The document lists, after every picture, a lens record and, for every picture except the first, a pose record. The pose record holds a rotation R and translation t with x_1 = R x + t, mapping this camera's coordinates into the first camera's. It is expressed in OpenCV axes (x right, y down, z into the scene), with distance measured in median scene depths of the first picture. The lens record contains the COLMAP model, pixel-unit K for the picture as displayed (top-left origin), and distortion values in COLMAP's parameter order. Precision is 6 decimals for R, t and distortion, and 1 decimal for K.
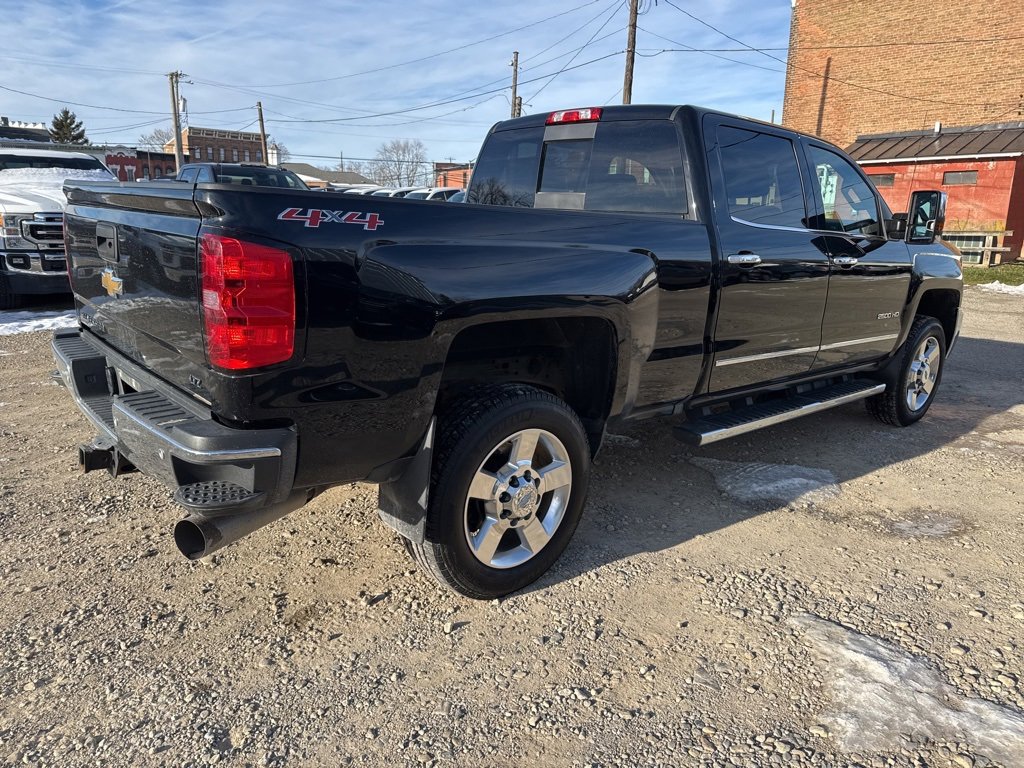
lens RADIAL K [[735.5, 0, 506.2], [0, 735.5, 387.7], [0, 0, 1]] dist [-0.006143, -0.001064]
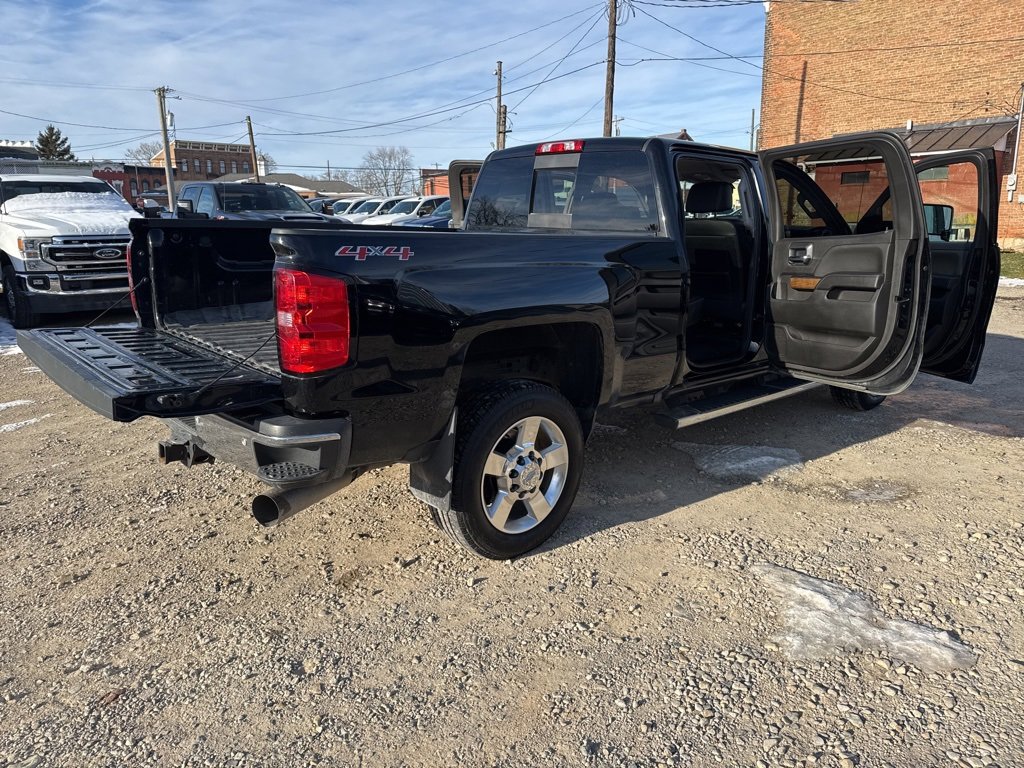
lens RADIAL K [[736.7, 0, 512.0], [0, 736.7, 384.0], [0, 0, 1]] dist [0.004631, -0.004168]
pose [[0.999341, -0.031229, 0.018481, -0.020310], [0.031390, 0.999471, -0.008480, 0.011091], [-0.018206, 0.009055, 0.999793, -0.191635]]
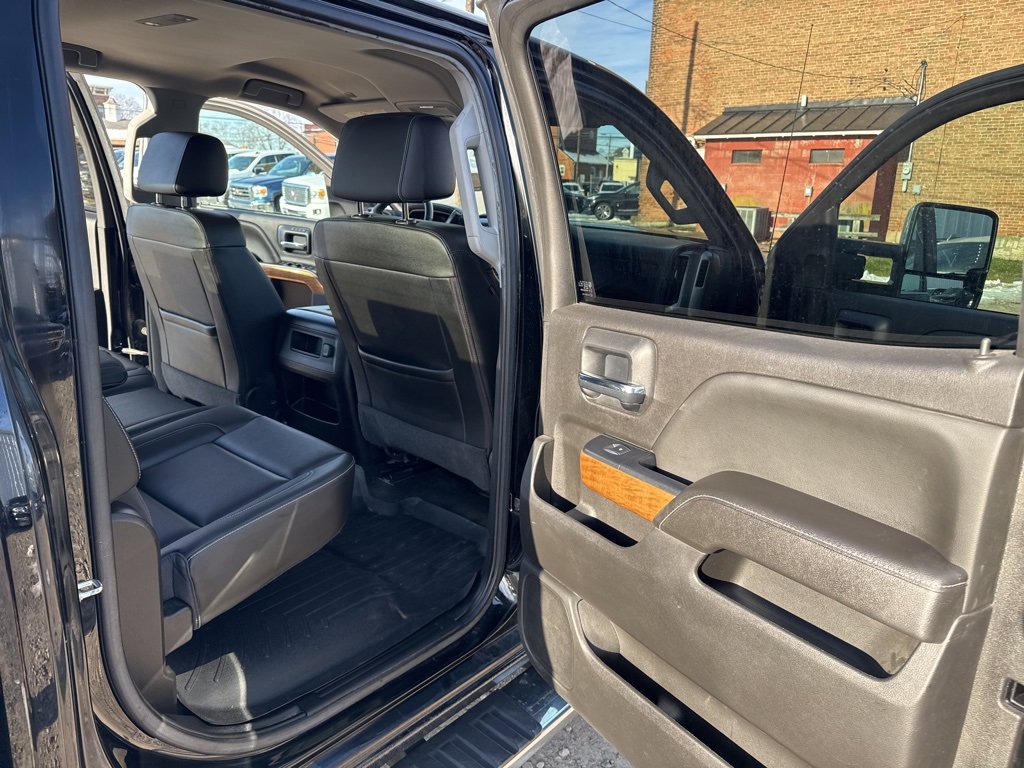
lens RADIAL K [[743.2, 0, 529.3], [0, 743.2, 381.7], [0, 0, 1]] dist [-0.000301, -0.004087]
pose [[0.983653, -0.025203, 0.178302, 0.458959], [0.019562, 0.999253, 0.033322, -0.248795], [-0.179008, -0.029290, 0.983411, 0.841748]]
